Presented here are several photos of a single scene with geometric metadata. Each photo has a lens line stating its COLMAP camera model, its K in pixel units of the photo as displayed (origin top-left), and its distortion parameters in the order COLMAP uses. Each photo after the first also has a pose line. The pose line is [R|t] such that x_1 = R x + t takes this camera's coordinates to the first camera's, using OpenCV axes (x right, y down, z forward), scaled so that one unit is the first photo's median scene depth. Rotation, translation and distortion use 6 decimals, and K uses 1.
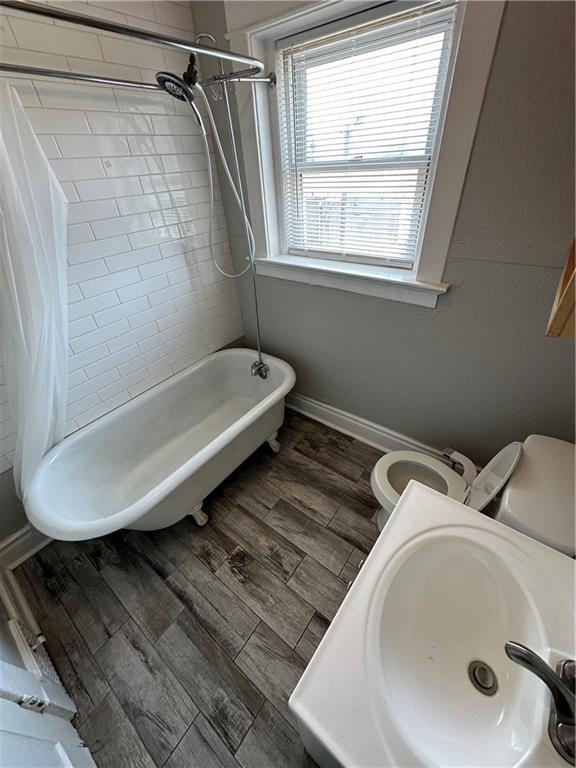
lens RADIAL K [[306.1, 0, 288.0], [0, 306.1, 384.0], [0, 0, 1]] dist [-0.002914, 0.000508]
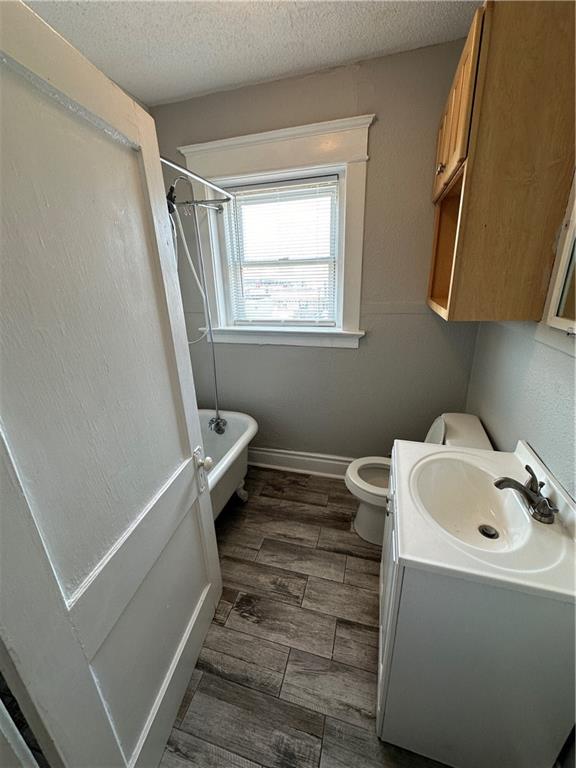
lens RADIAL K [[306.1, 0, 288.0], [0, 306.1, 384.0], [0, 0, 1]] dist [-0.002914, 0.000508]
pose [[0.930605, -0.087867, 0.355323, -0.314638], [0.192385, 0.943271, -0.270606, 0.211705], [-0.311389, 0.320186, 0.894717, -0.110791]]
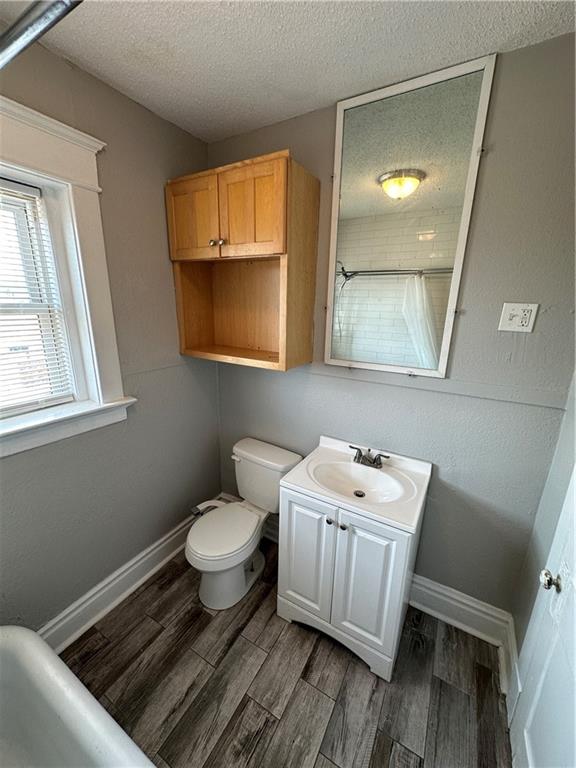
lens RADIAL K [[306.1, 0, 288.0], [0, 306.1, 384.0], [0, 0, 1]] dist [-0.002914, 0.000508]
pose [[-0.132978, -0.195158, 0.971715, -0.607555], [0.573205, 0.784680, 0.236036, -0.248458], [-0.808550, 0.588380, 0.007520, 0.394617]]
